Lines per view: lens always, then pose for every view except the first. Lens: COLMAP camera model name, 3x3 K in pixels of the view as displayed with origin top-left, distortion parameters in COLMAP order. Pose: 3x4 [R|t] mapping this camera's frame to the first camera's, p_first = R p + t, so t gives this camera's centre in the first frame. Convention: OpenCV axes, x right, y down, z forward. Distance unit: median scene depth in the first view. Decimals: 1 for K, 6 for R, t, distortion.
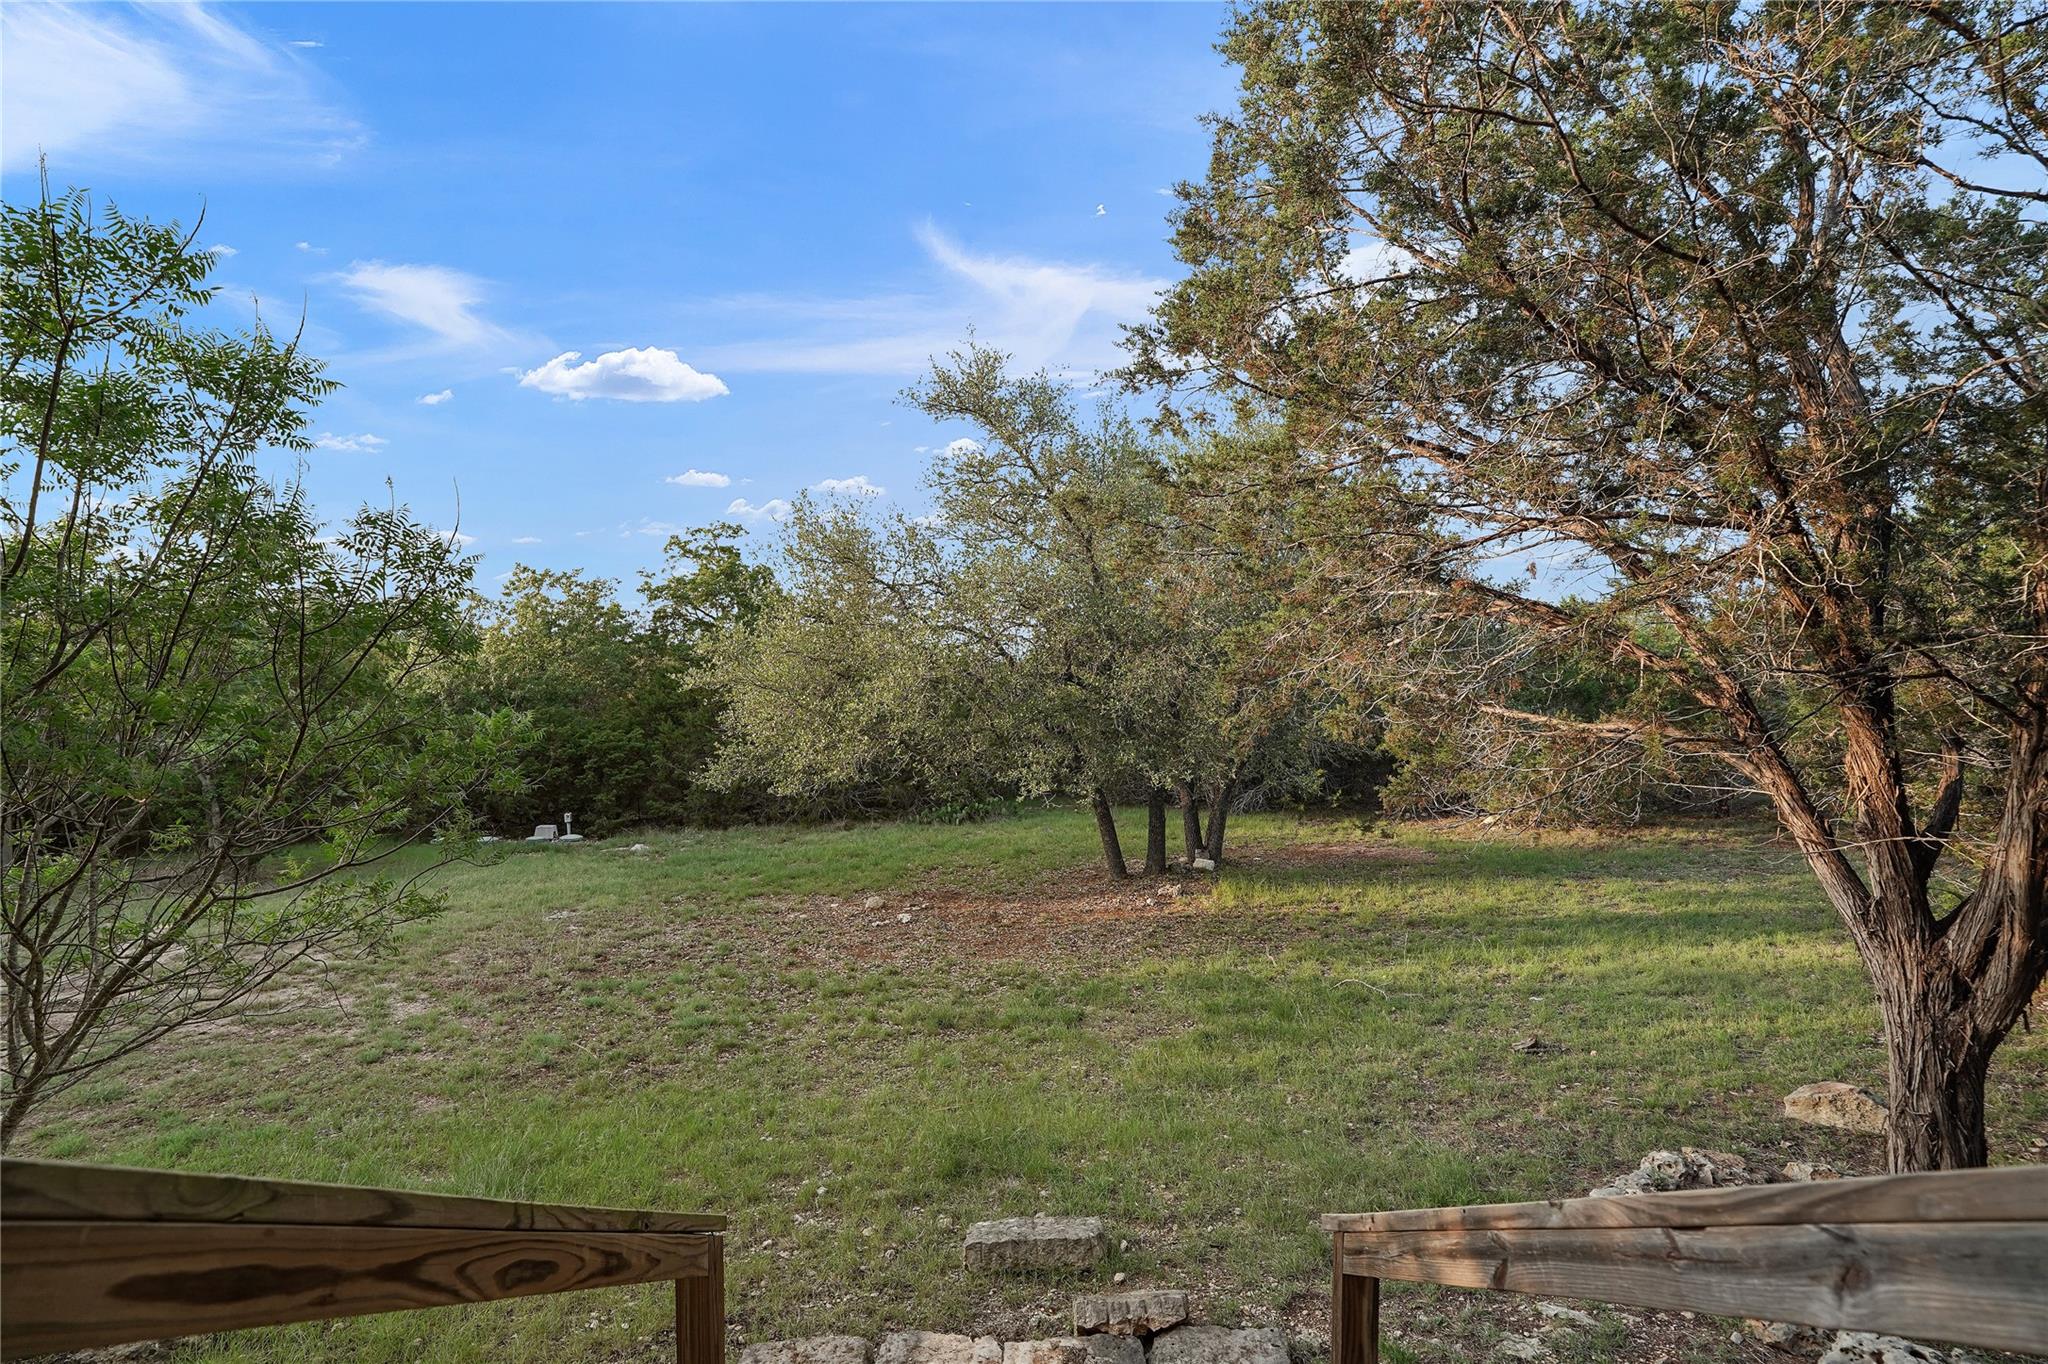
lens RADIAL K [[974.1, 0, 1032.8], [0, 974.1, 665.5], [0, 0, 1]] dist [-0.038684, 0.007150]
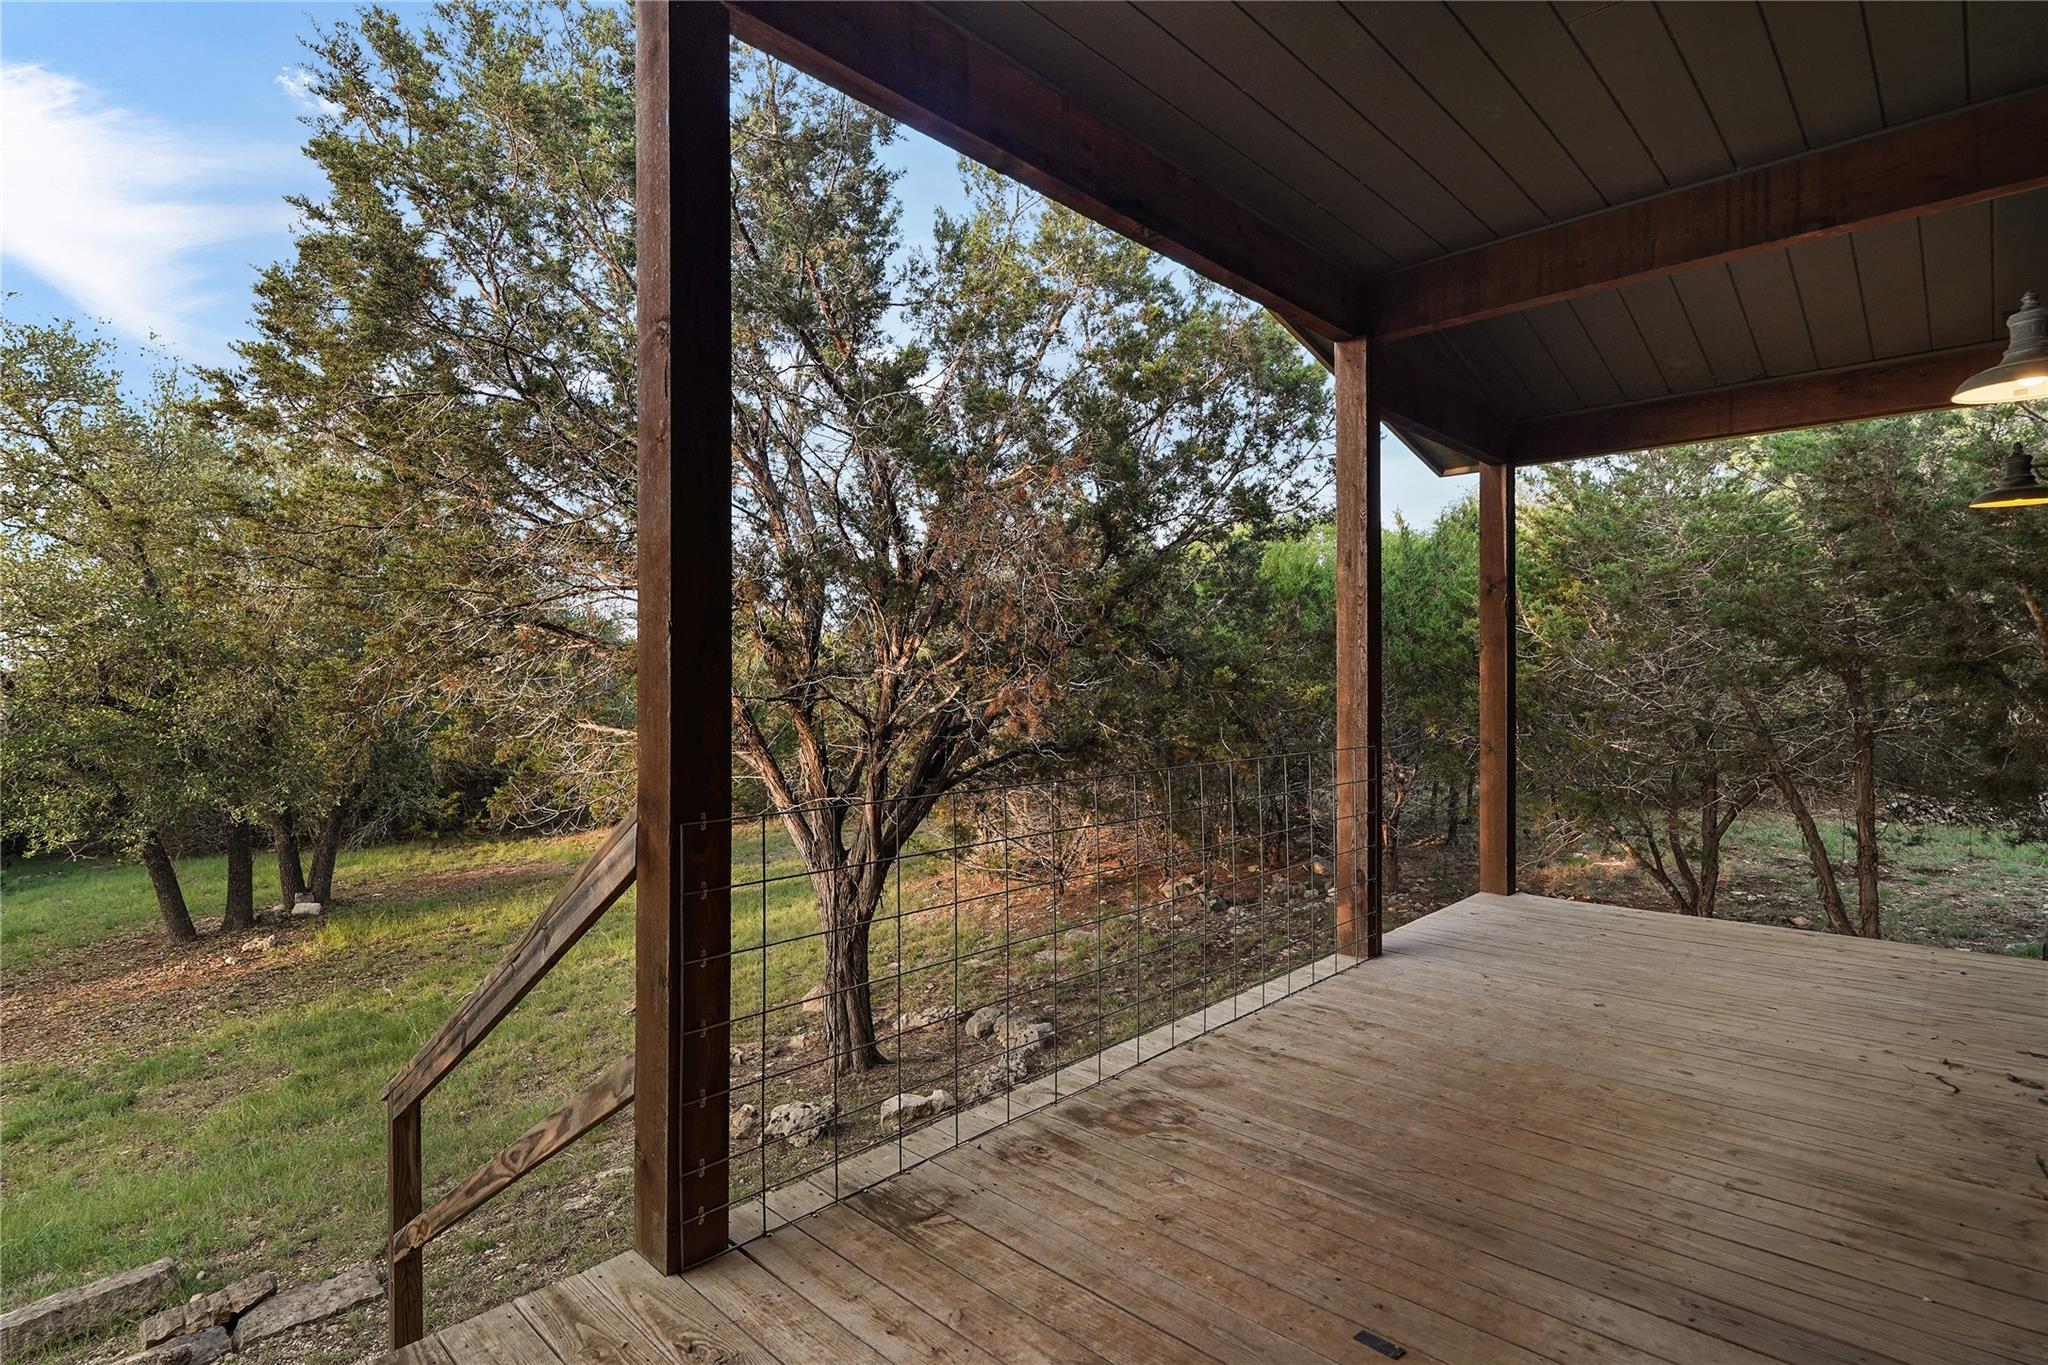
lens RADIAL K [[974.1, 0, 1016.4], [0, 974.1, 667.1], [0, 0, 1]] dist [-0.038684, 0.007150]
pose [[0.689528, 0.005505, 0.724238, -0.012855], [0.002421, 0.999948, -0.009906, -0.007978], [-0.724255, 0.008584, 0.689479, -0.118585]]
